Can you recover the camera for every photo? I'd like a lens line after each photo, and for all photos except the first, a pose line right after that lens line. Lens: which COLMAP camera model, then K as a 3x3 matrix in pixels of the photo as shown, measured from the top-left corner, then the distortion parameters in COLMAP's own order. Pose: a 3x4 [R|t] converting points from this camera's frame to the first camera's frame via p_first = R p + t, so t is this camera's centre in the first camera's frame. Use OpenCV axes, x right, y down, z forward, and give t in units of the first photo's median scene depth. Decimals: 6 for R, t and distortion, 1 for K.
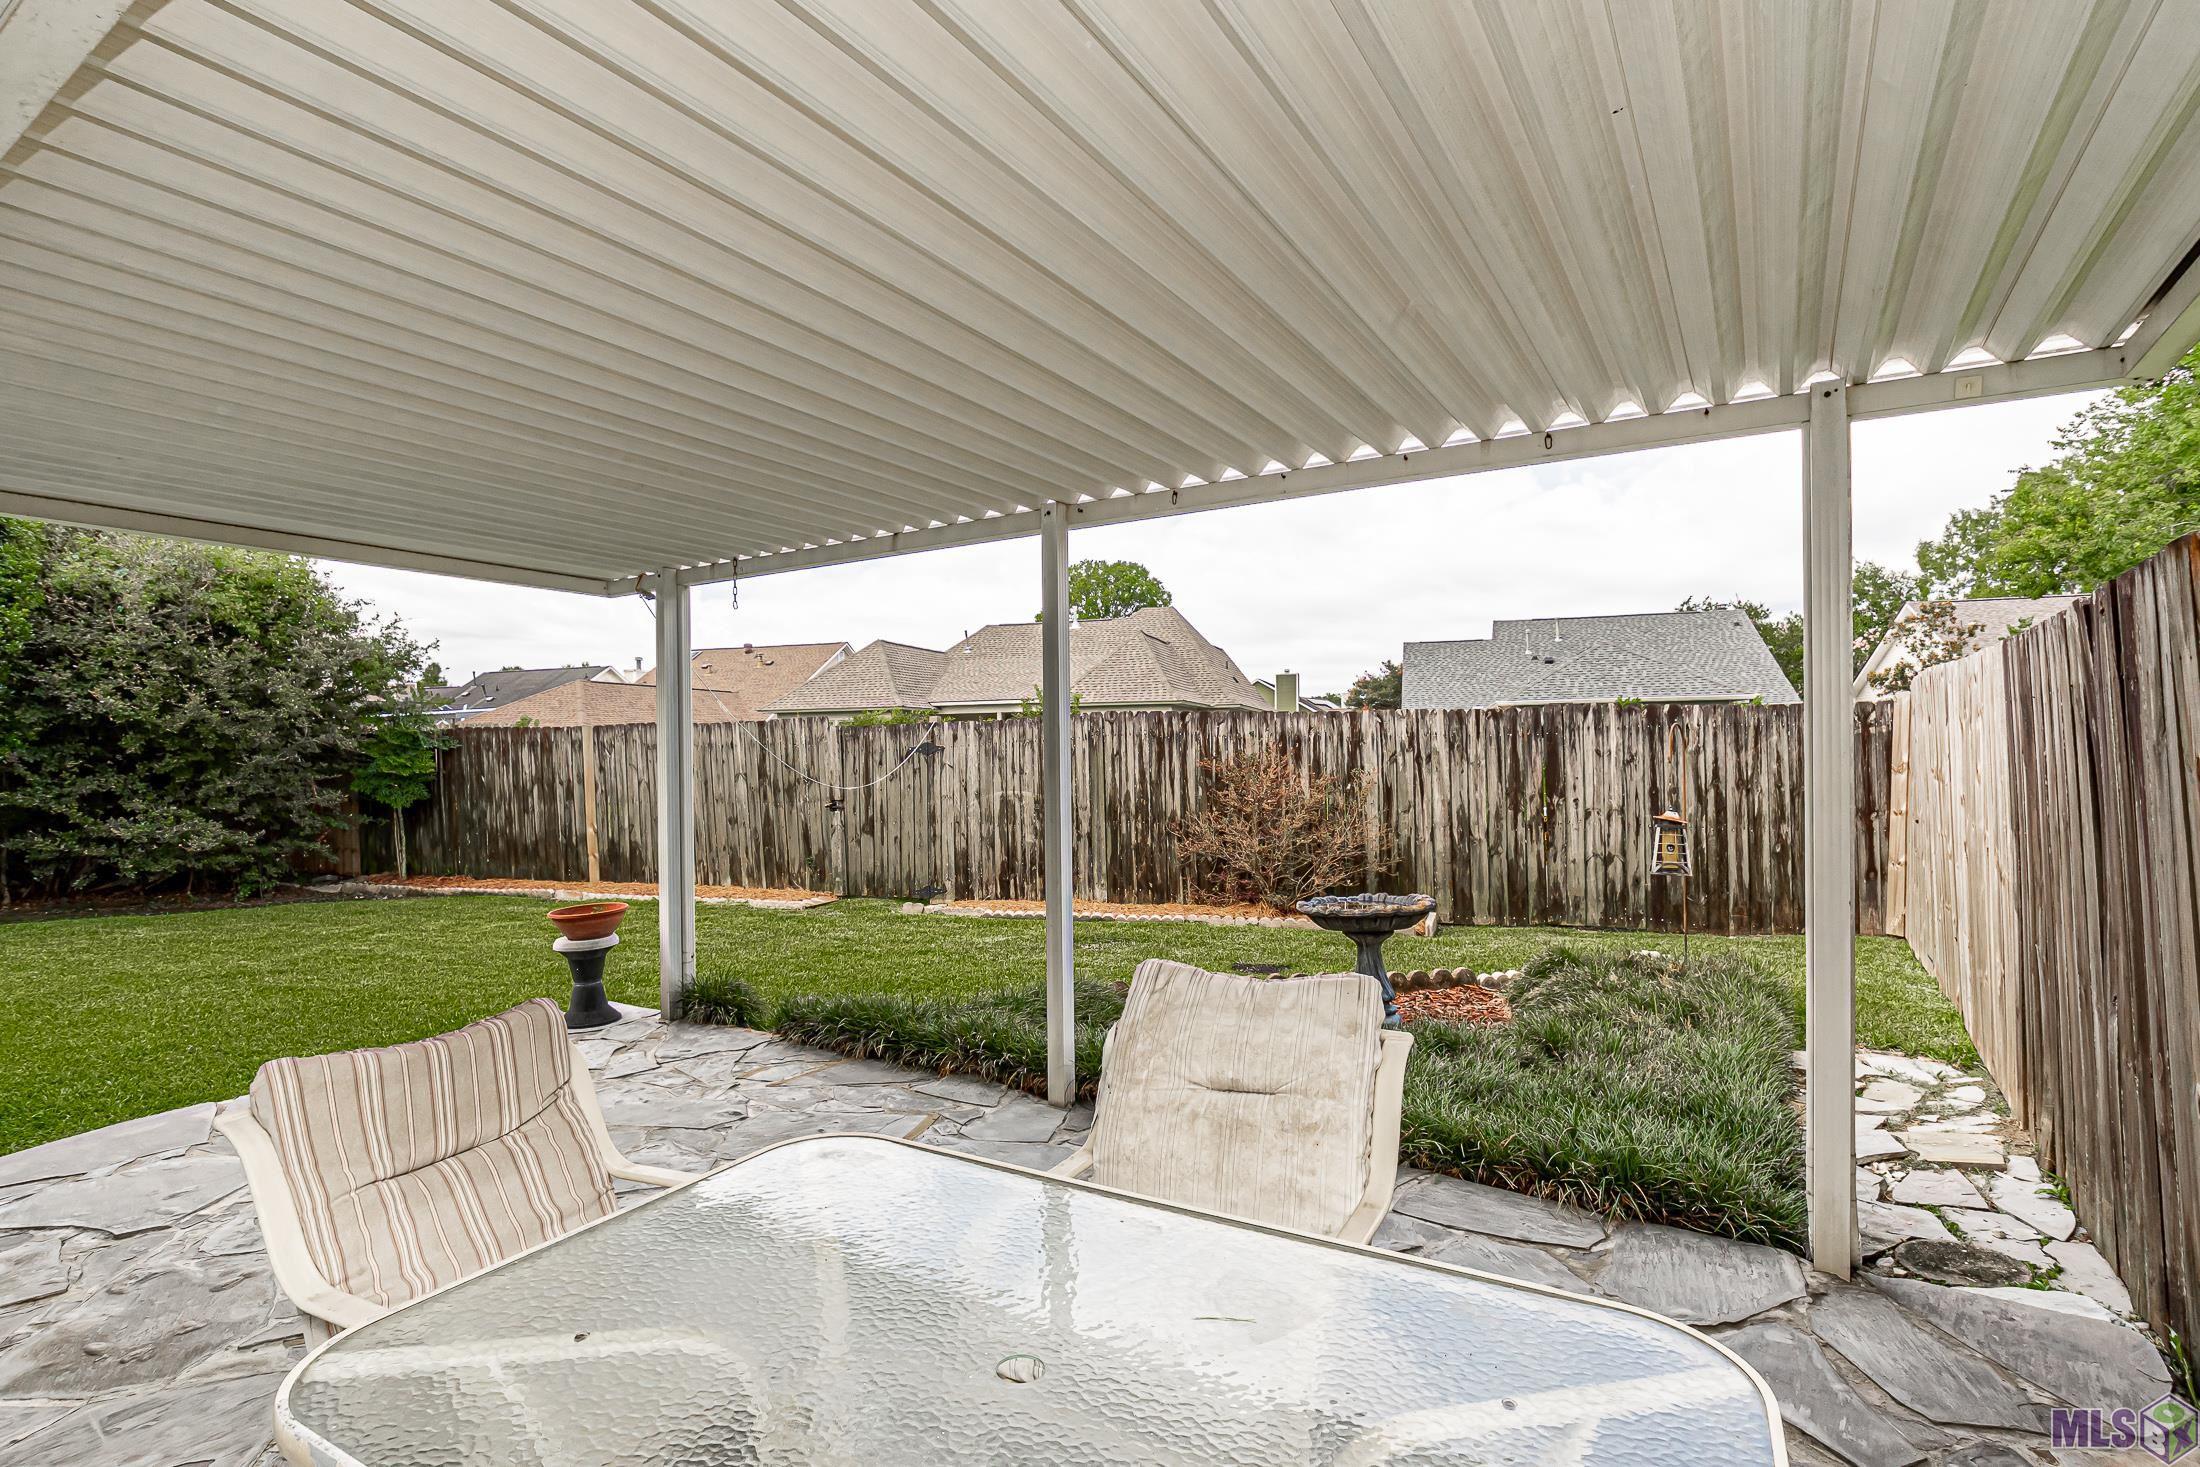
lens RADIAL K [[1016.3, 0, 1100.0], [0, 1016.3, 733.5], [0, 0, 1]] dist [0.003871, -0.000440]
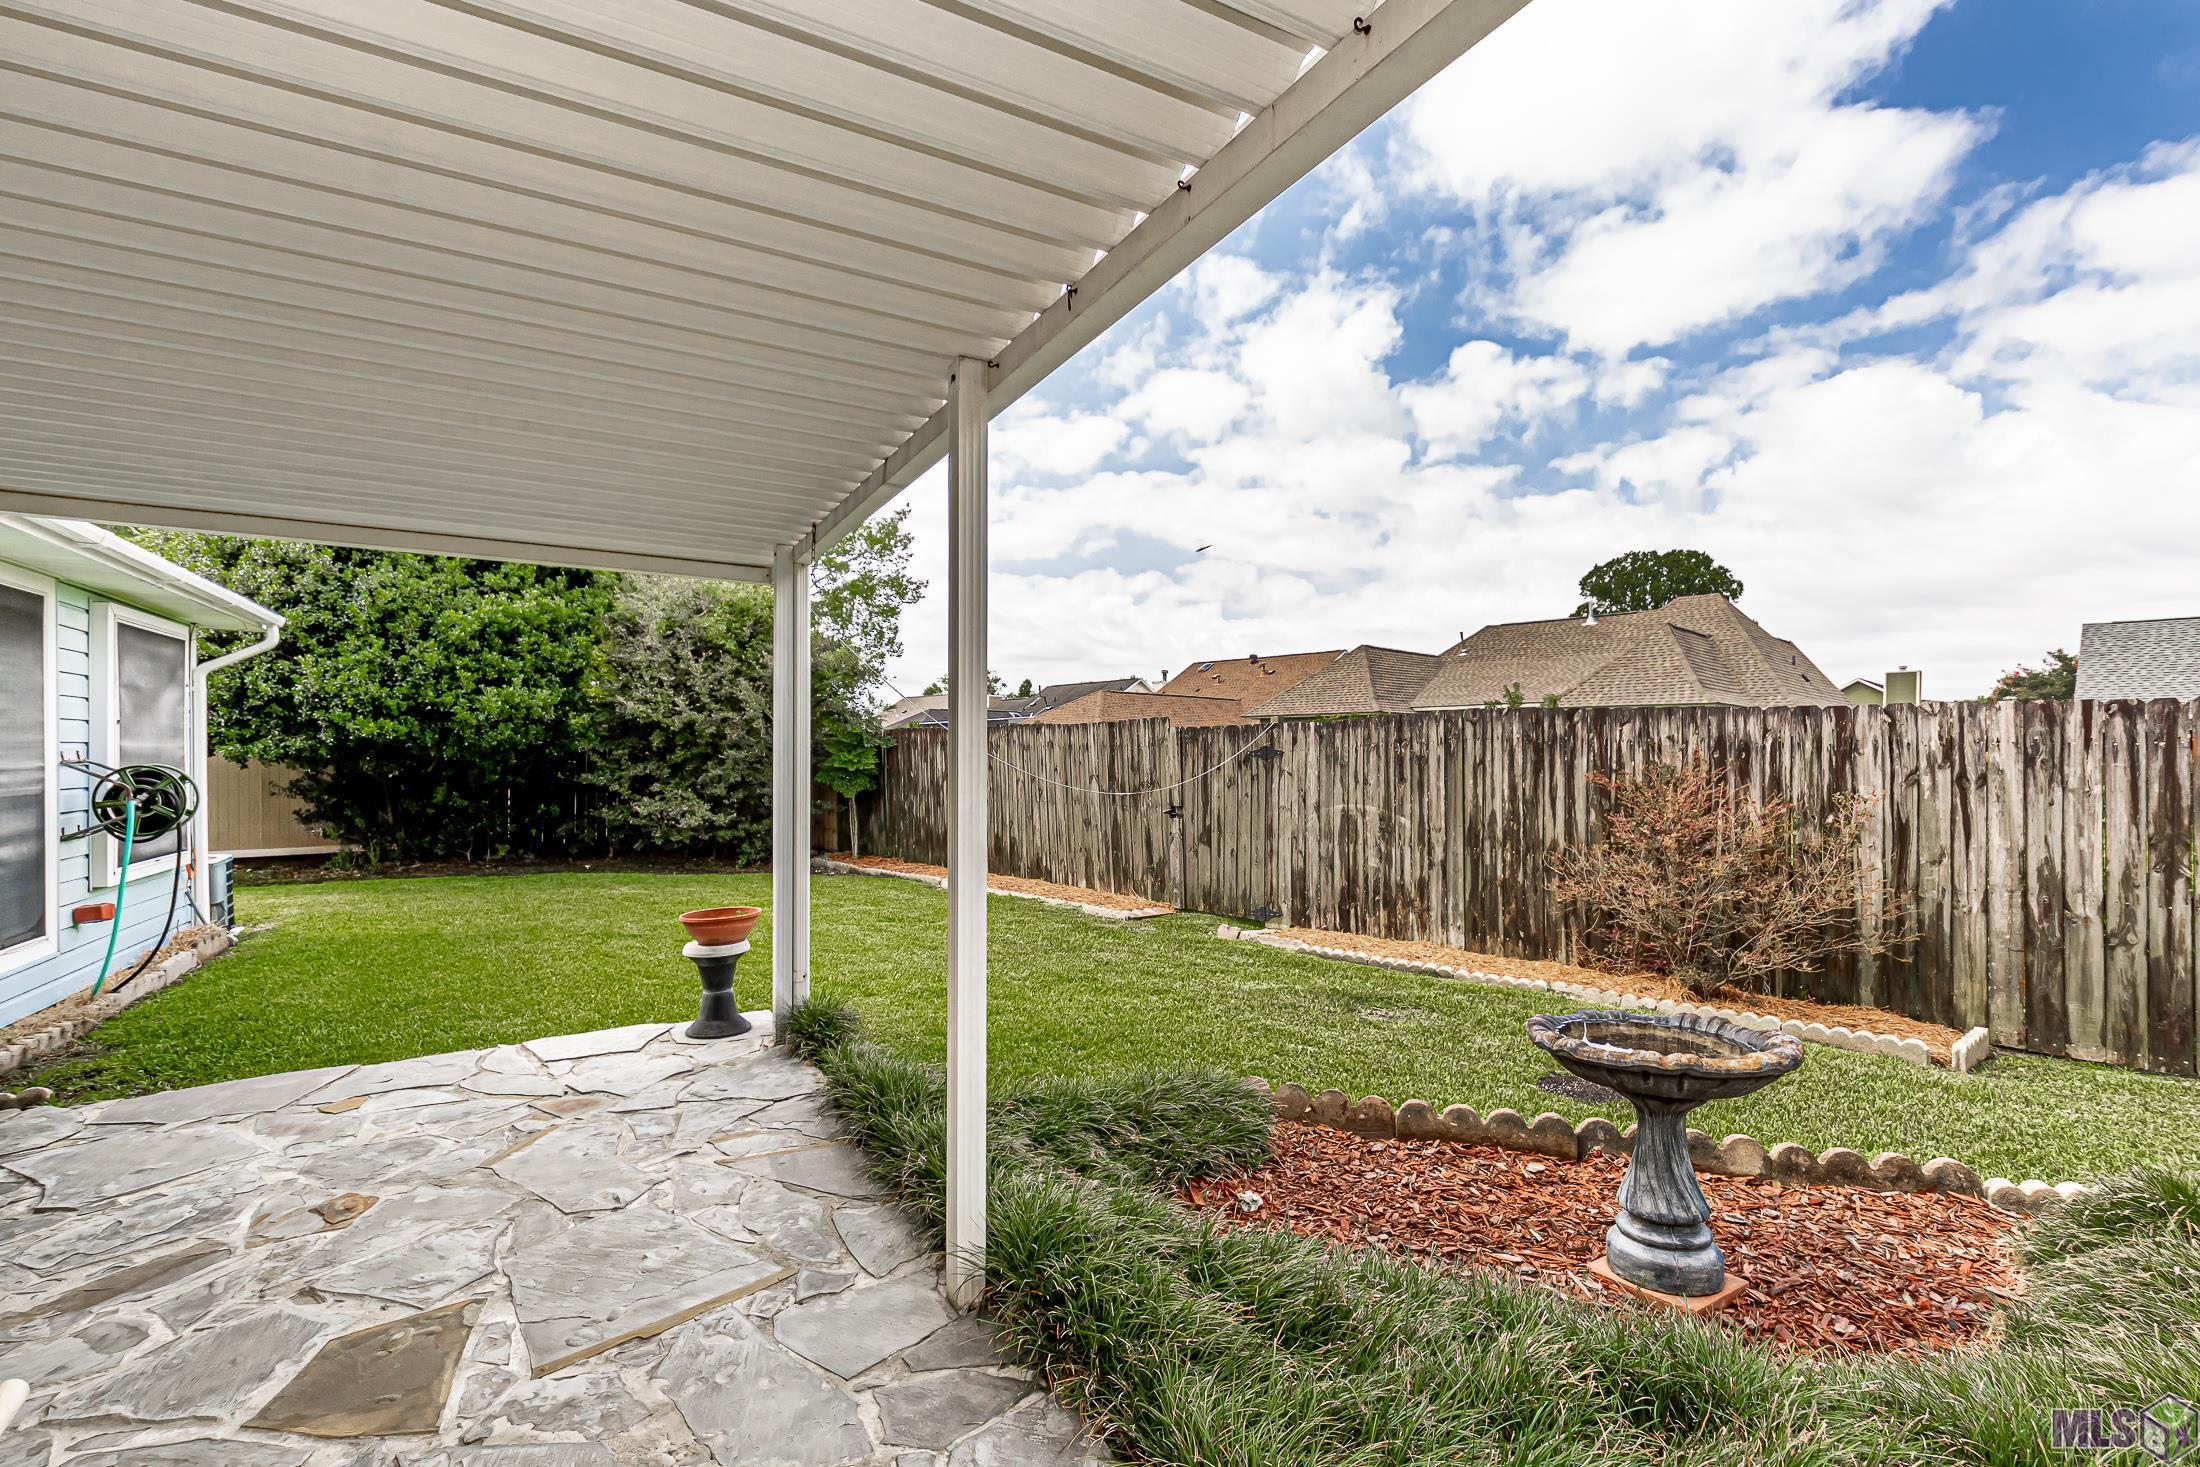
lens RADIAL K [[998.4, 0, 1070.0], [0, 998.4, 748.8], [0, 0, 1]] dist [-0.000881, -0.001121]
pose [[0.875479, 0.014030, -0.483053, 0.110729], [-0.009352, 0.999883, 0.012091, 0.002601], [0.483166, -0.006068, 0.875508, 0.166426]]
